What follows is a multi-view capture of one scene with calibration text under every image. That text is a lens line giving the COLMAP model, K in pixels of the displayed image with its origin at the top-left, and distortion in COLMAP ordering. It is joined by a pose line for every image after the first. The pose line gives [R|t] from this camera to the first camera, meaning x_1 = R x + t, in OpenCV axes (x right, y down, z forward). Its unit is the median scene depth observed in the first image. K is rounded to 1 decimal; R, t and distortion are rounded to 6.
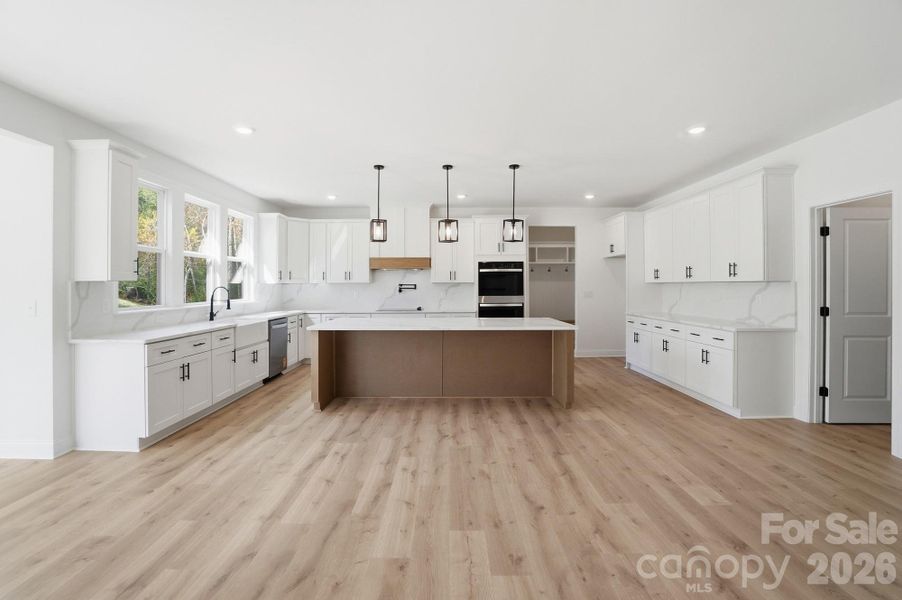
lens RADIAL K [[413.7, 0, 446.4], [0, 413.7, 290.2], [0, 0, 1]] dist [-0.066645, 0.025276]
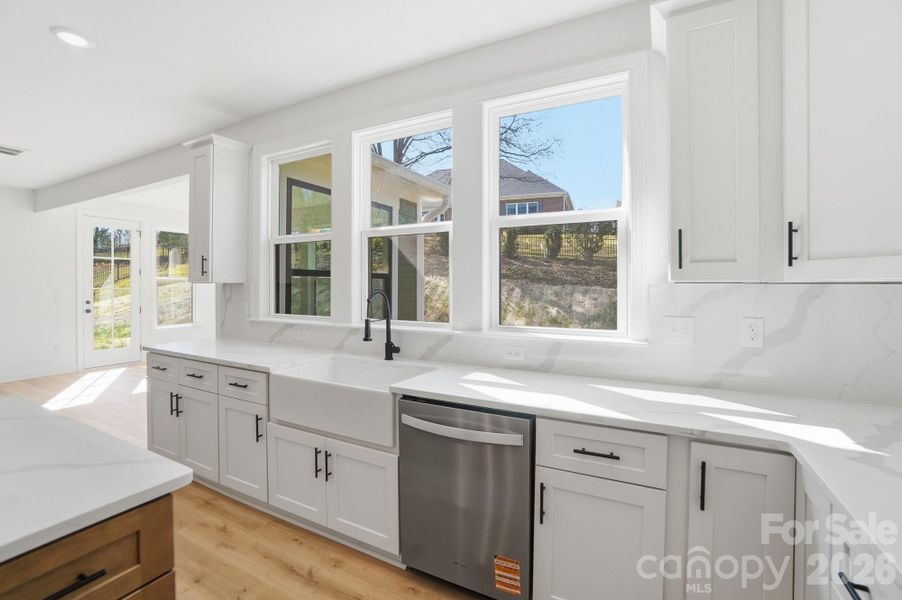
lens RADIAL K [[413.7, 0, 446.4], [0, 413.7, 290.2], [0, 0, 1]] dist [-0.066645, 0.025276]
pose [[-0.477578, 0.005482, -0.878572, -0.187003], [-0.014337, 0.999799, 0.014031, -0.019760], [0.878472, 0.019298, -0.477403, 1.415393]]
